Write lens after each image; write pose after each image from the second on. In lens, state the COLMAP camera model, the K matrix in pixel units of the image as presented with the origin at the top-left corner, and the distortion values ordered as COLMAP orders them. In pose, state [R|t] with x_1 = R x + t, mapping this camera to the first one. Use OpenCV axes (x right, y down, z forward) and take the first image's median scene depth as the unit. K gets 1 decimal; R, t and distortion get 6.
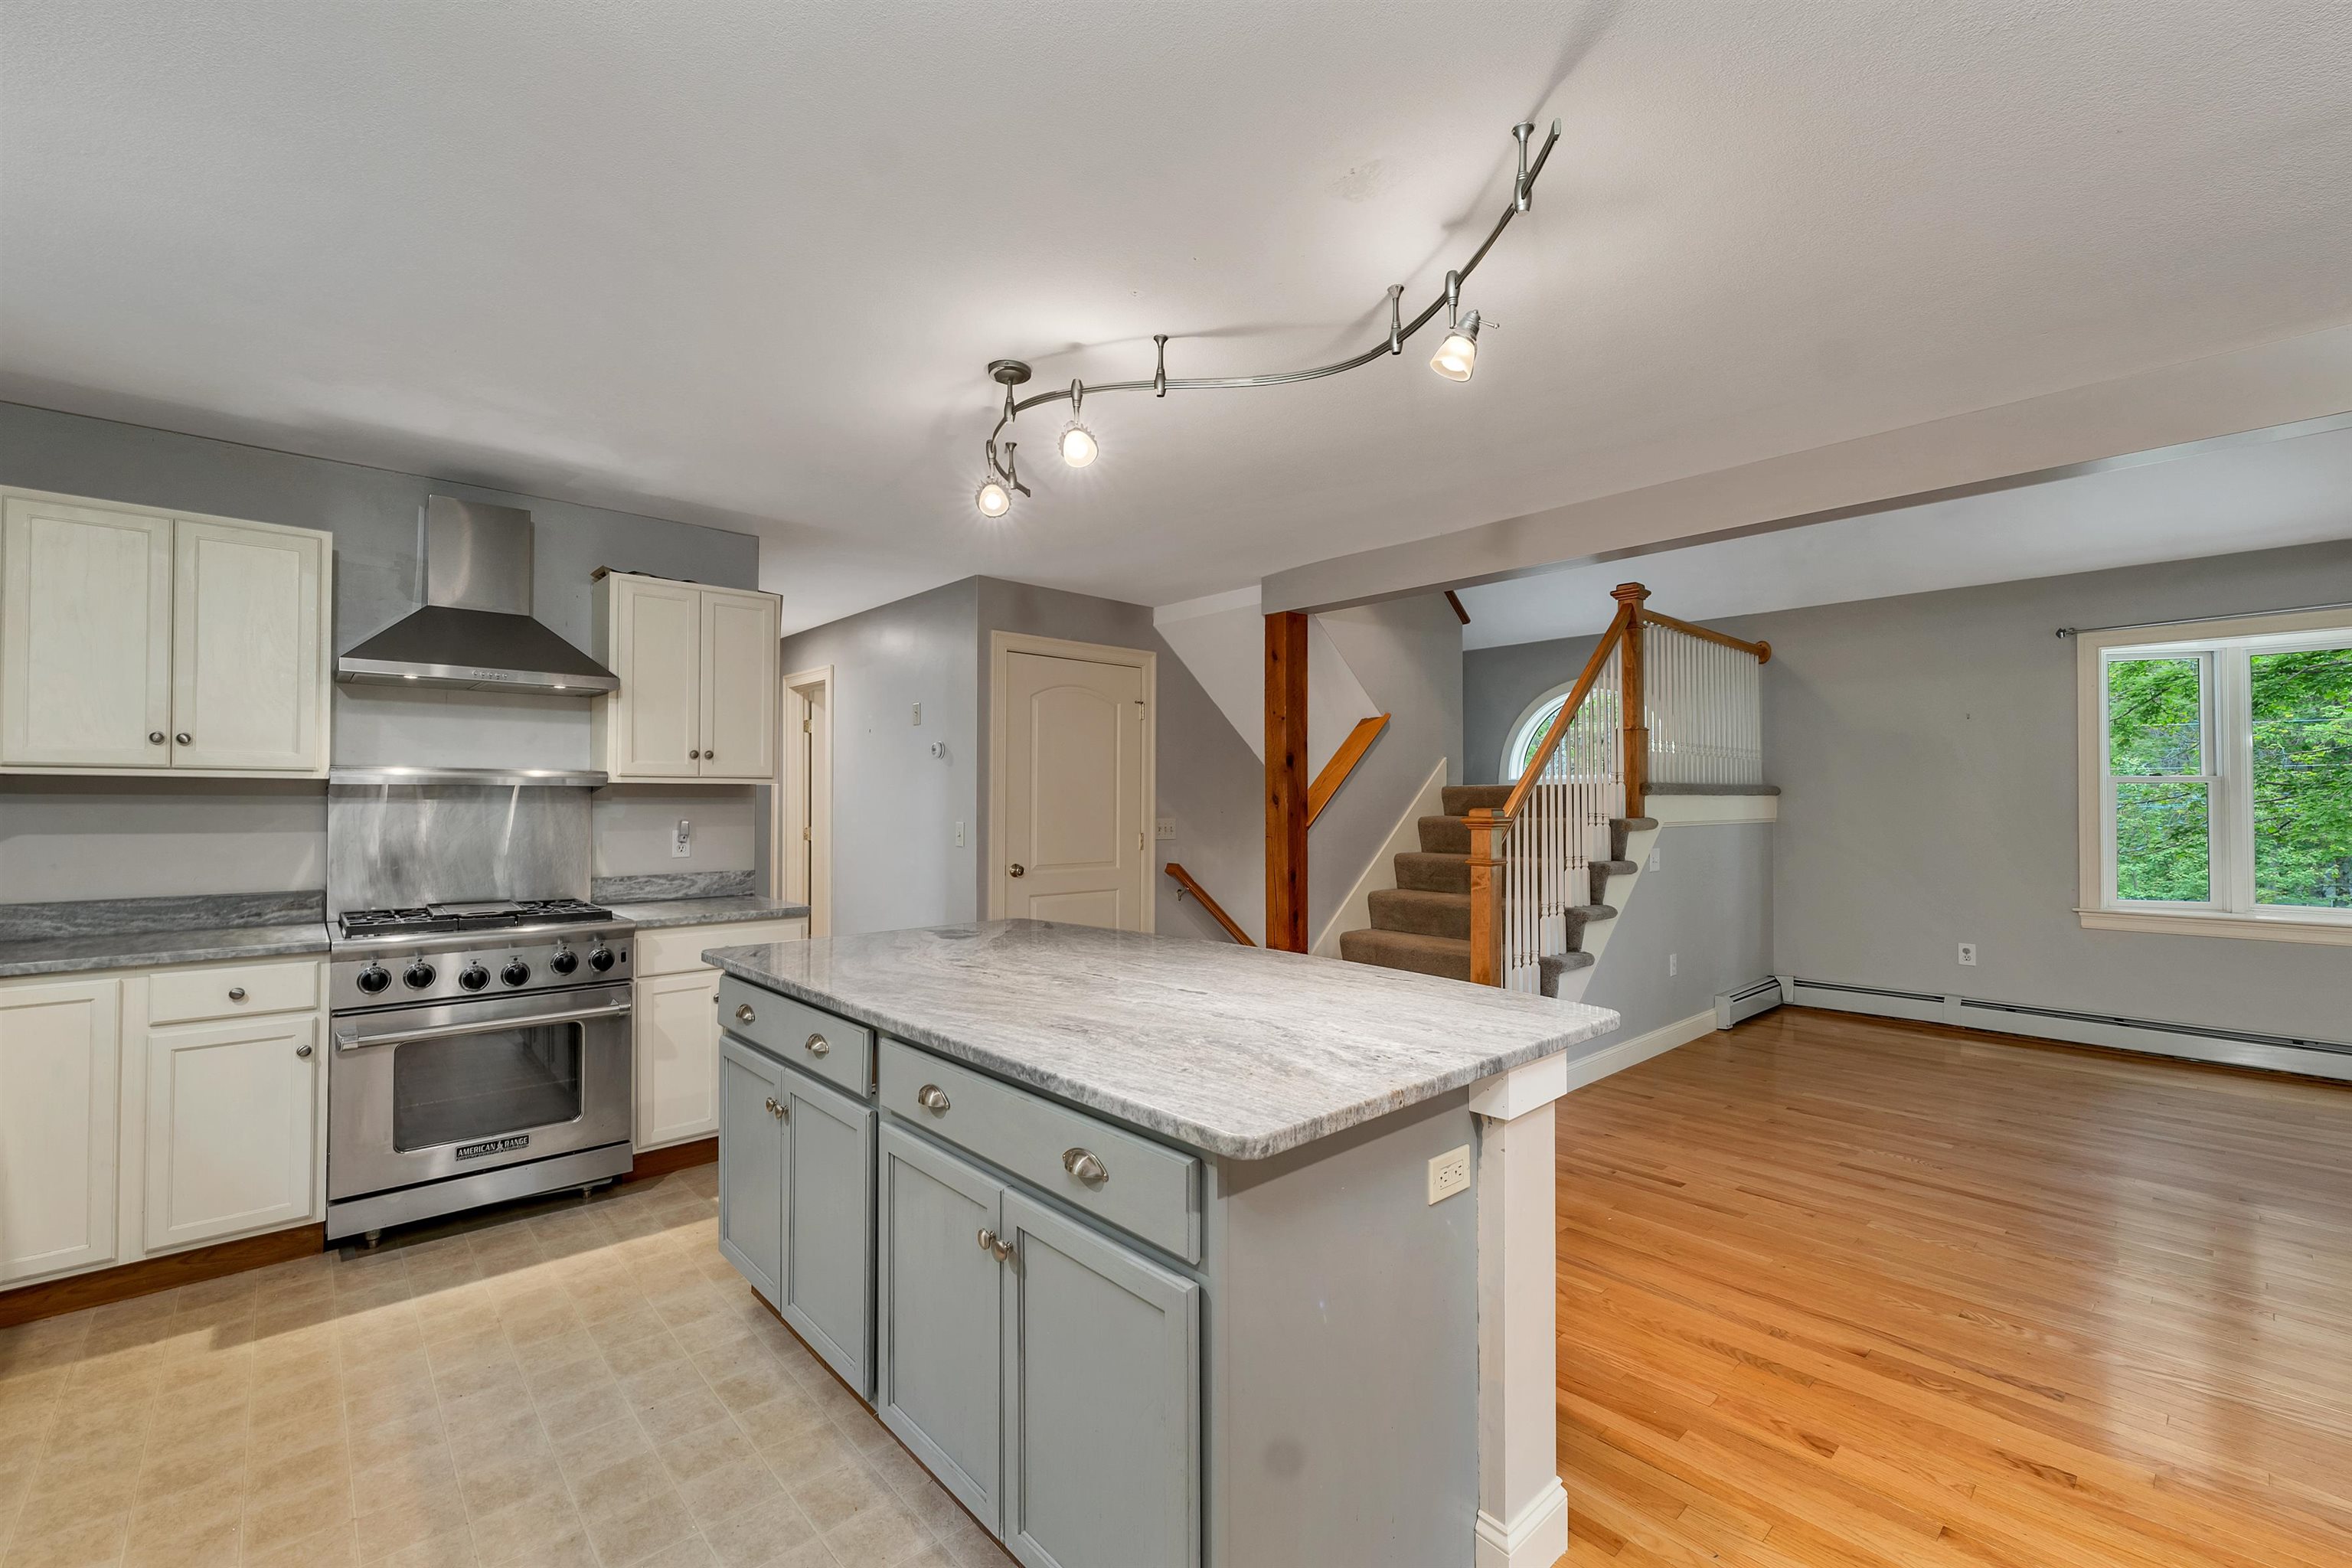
lens RADIAL K [[976.7, 0, 1173.6], [0, 976.7, 789.7], [0, 0, 1]] dist [0.000816, -0.000038]
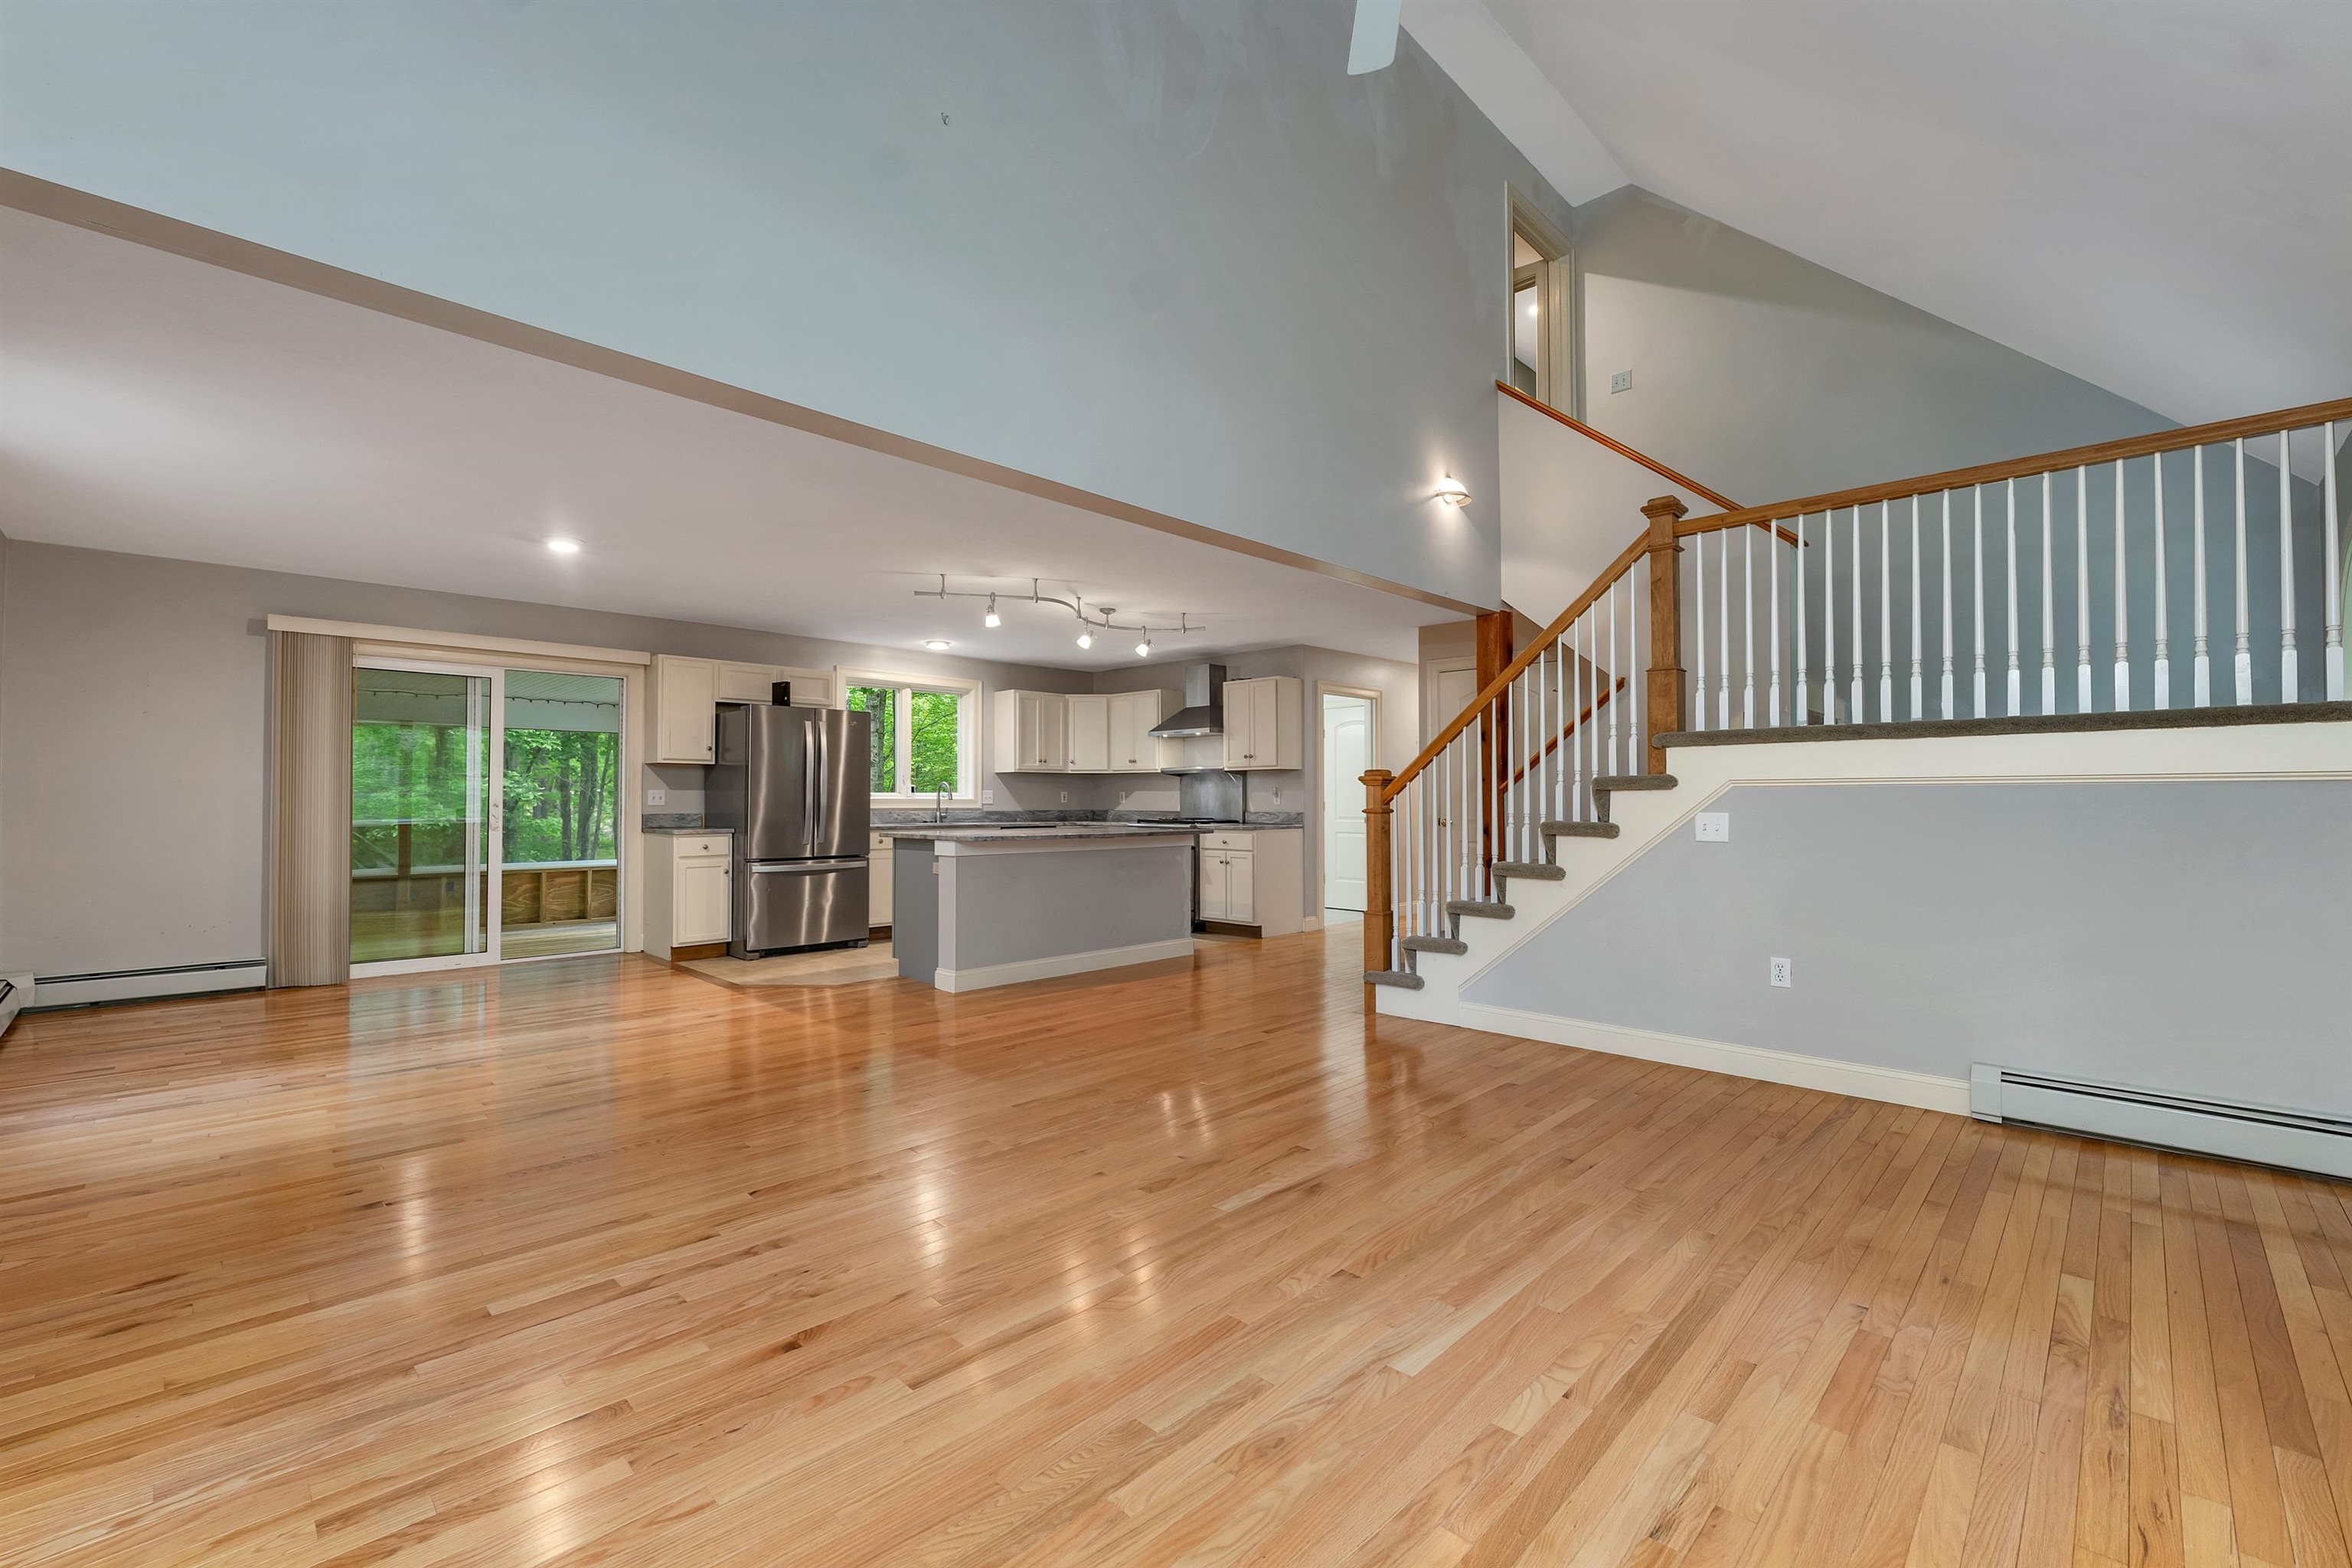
lens RADIAL K [[999.4, 0, 1176.0], [0, 999.4, 784.0], [0, 0, 1]] dist [0.000617, -0.000002]
pose [[0.056006, -0.016566, -0.998293, 1.945088], [0.014802, 0.999766, -0.015760, 0.066181], [0.998321, -0.013895, 0.056238, 0.785976]]
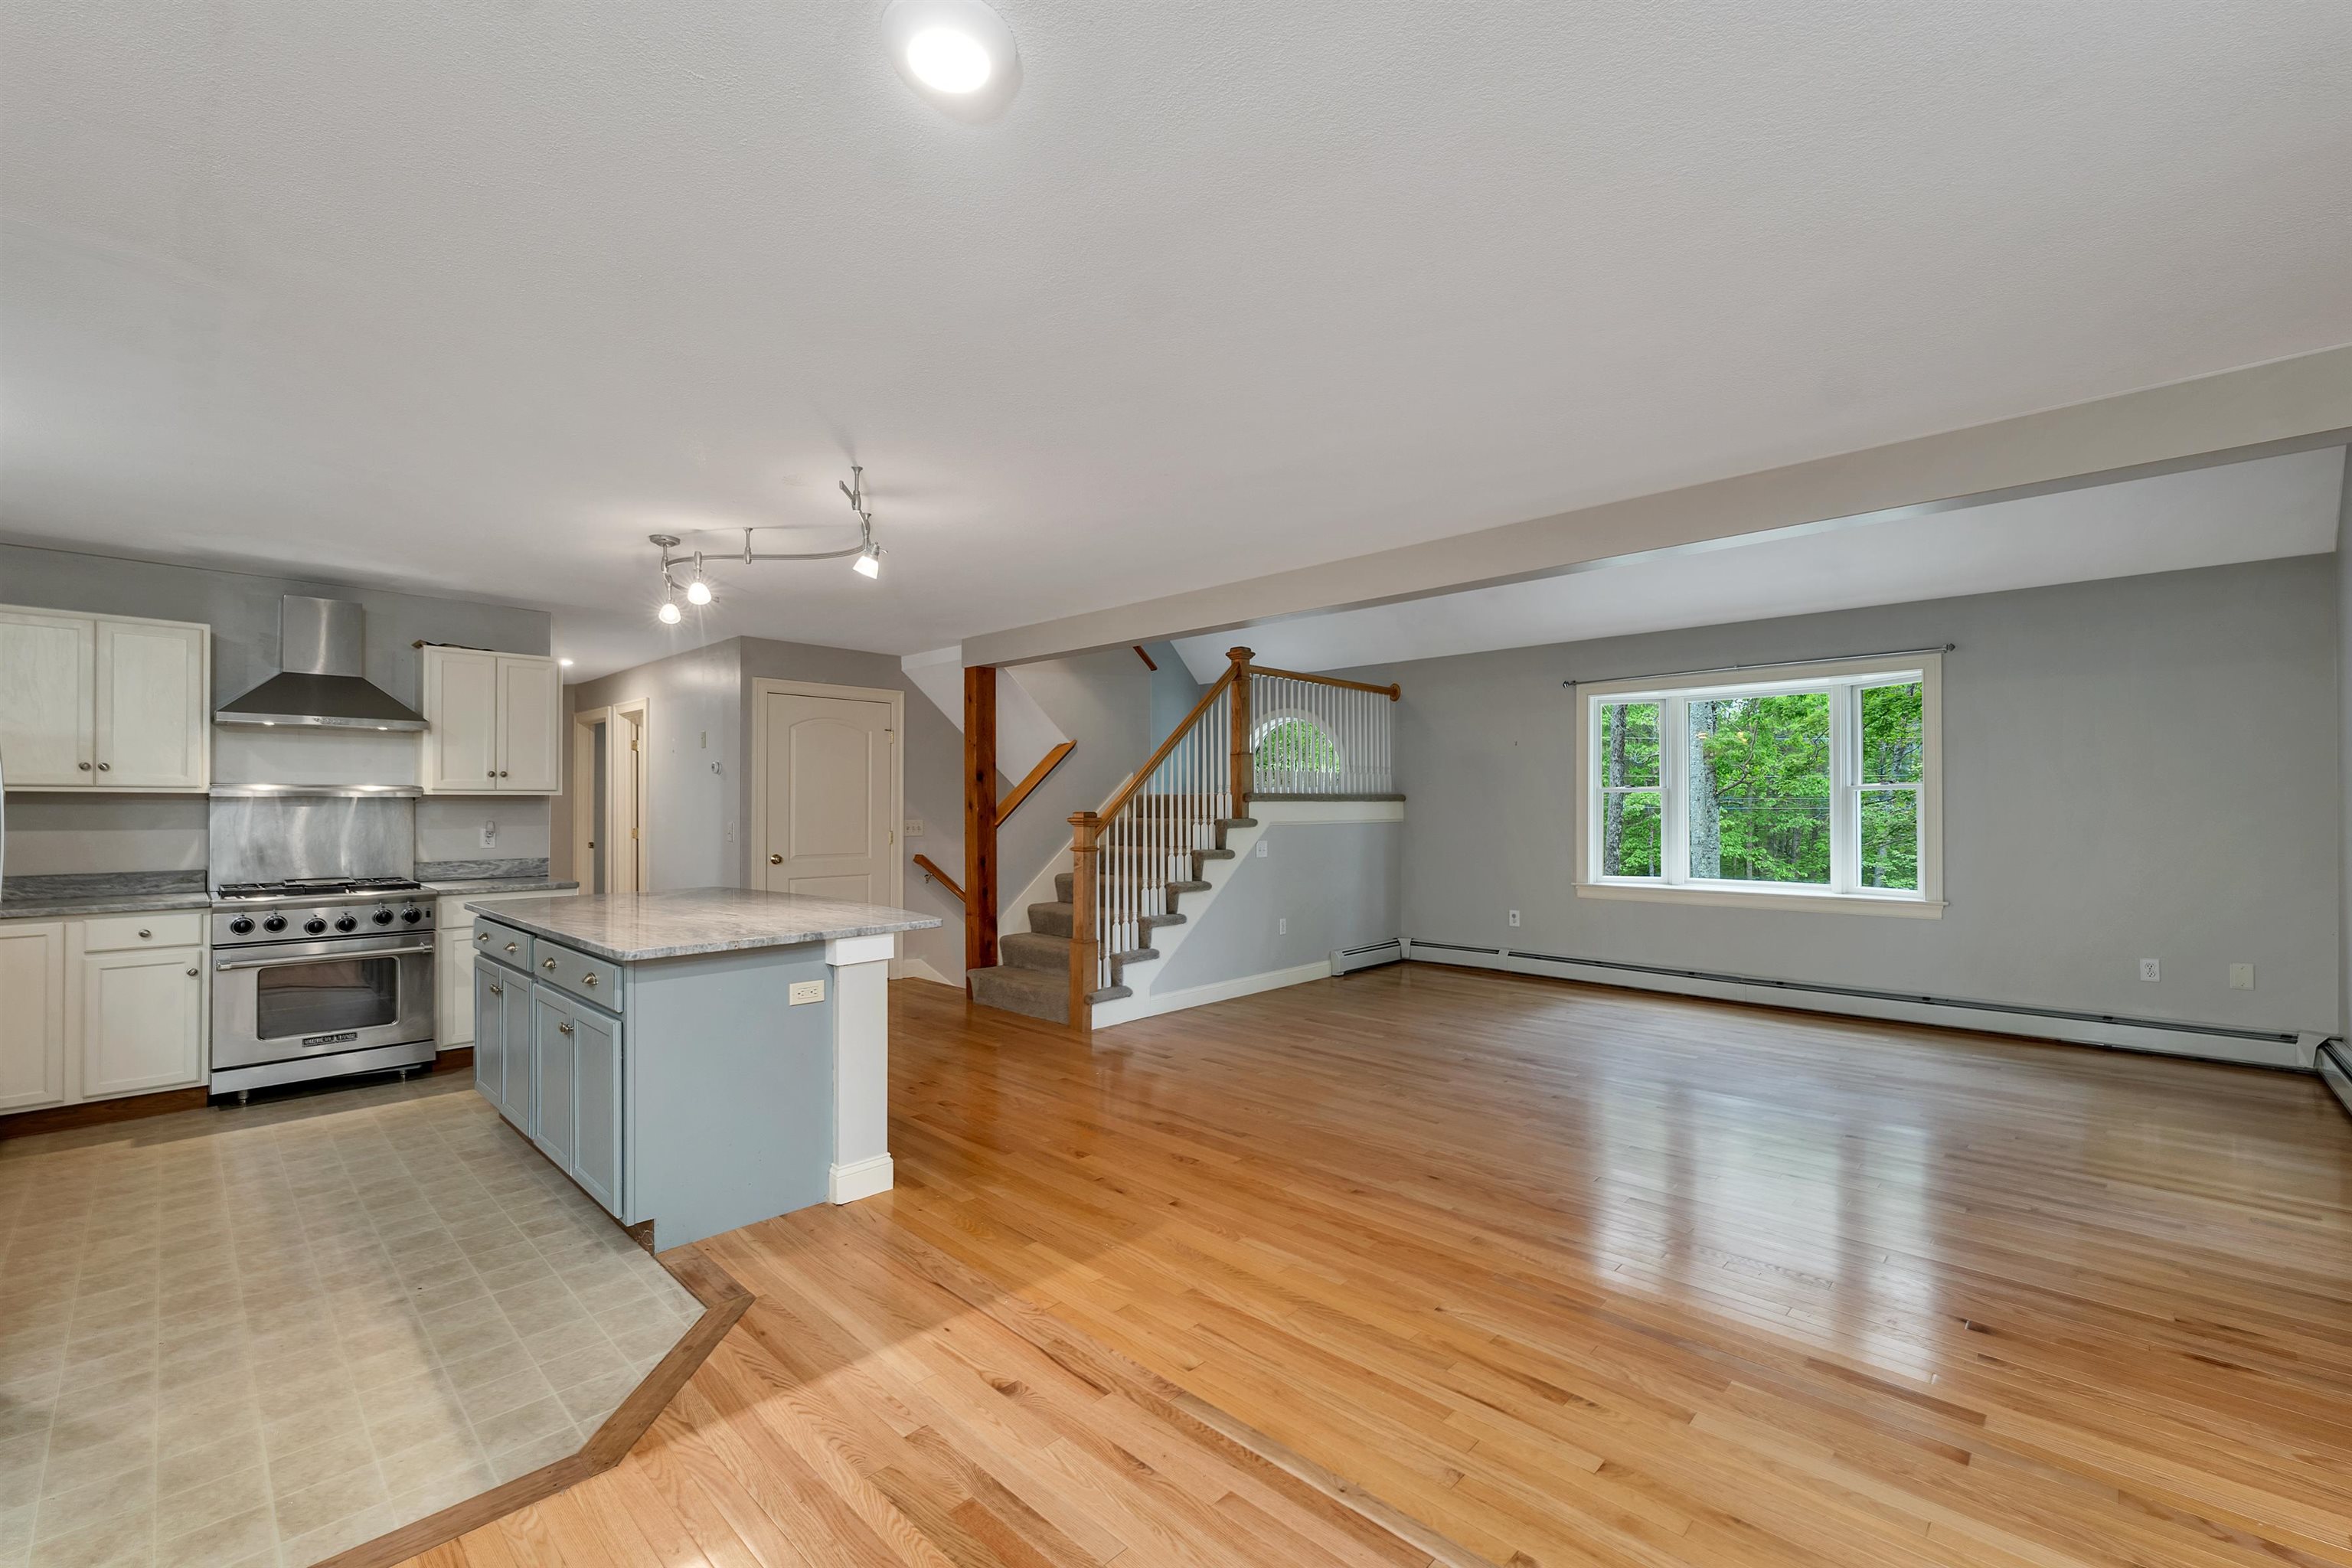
lens RADIAL K [[955.9, 0, 1193.1], [0, 955.9, 801.7], [0, 0, 1]] dist [0.000847, 0.000303]
pose [[0.996636, -0.000681, 0.081954, 0.436356], [-0.000023, 0.999963, 0.008585, -0.009064], [-0.081957, -0.008558, 0.996599, -0.492508]]
